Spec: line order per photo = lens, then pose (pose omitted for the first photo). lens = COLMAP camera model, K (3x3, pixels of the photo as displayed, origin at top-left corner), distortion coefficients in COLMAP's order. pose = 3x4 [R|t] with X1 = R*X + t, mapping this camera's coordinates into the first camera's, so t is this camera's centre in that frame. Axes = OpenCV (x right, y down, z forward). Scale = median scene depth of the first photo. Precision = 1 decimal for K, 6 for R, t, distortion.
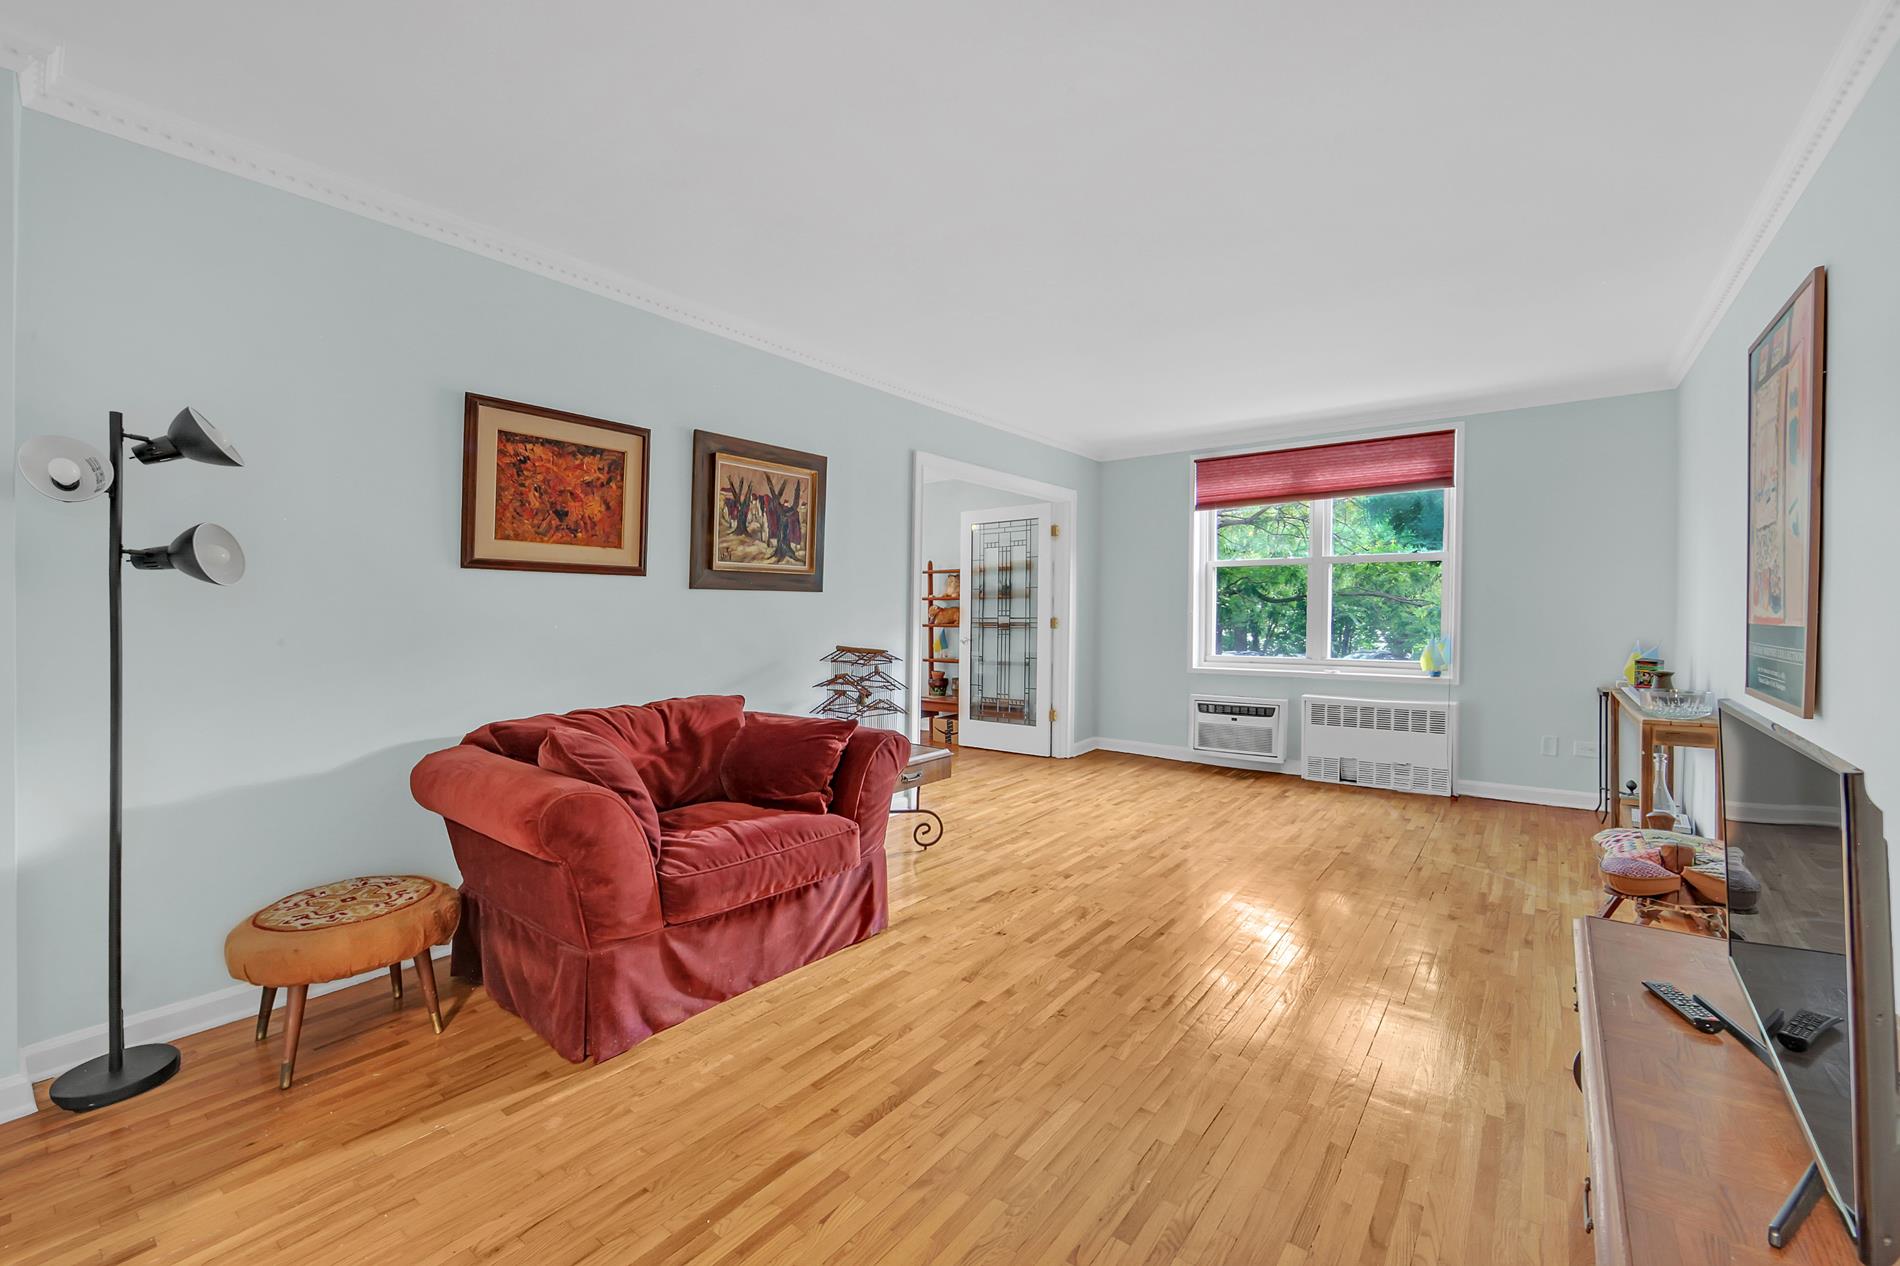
lens RADIAL K [[764.5, 0, 950.0], [0, 764.5, 633.0], [0, 0, 1]] dist [-0.013409, 0.000363]
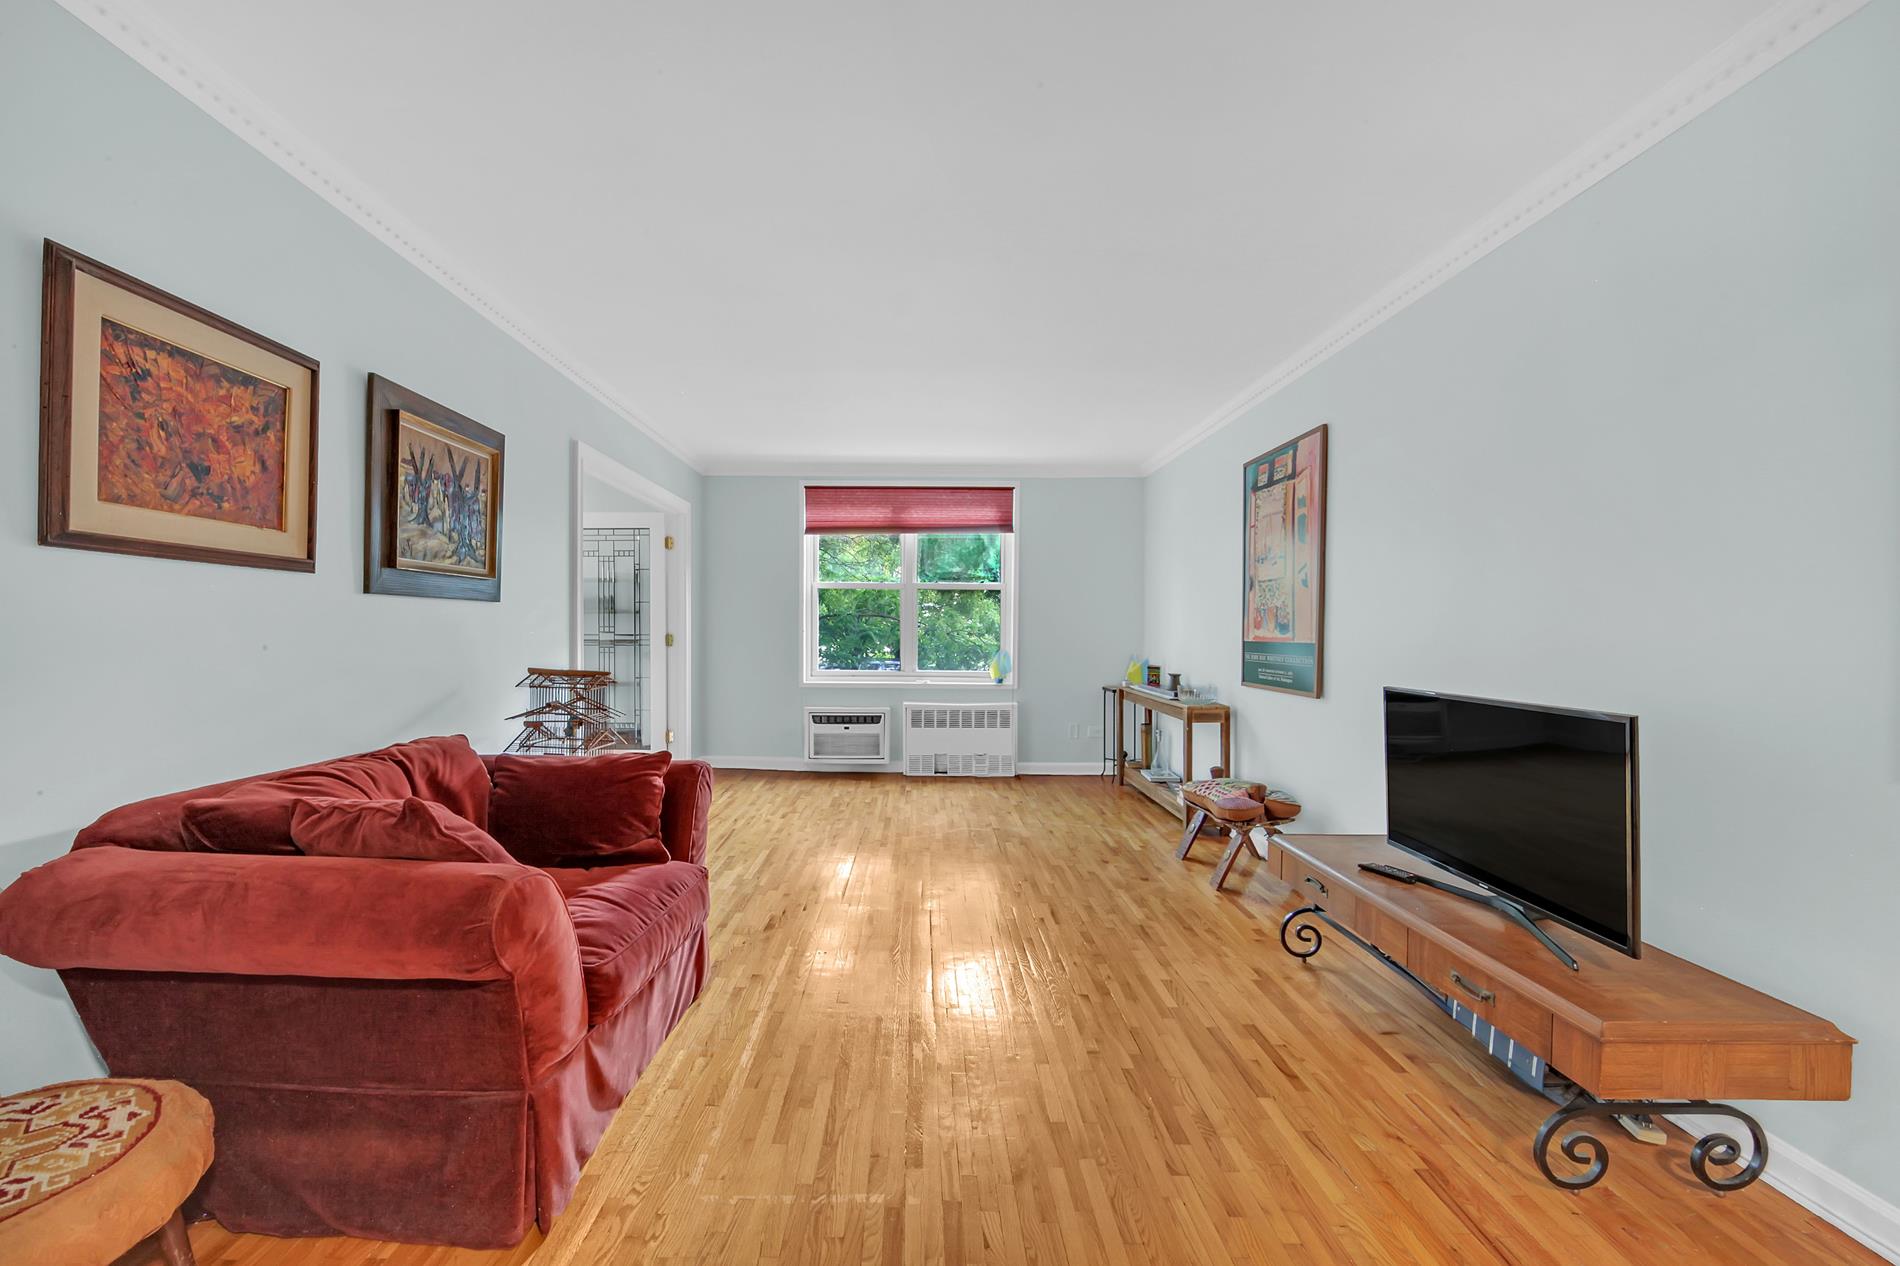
lens RADIAL K [[763.2, 0, 894.1], [0, 763.2, 667.0], [0, 0, 1]] dist [-0.007787, 0.000335]
pose [[0.808622, -0.020262, 0.587979, -0.327798], [0.006878, 0.999664, 0.024990, -0.002313], [-0.588288, -0.016163, 0.808490, 0.110452]]
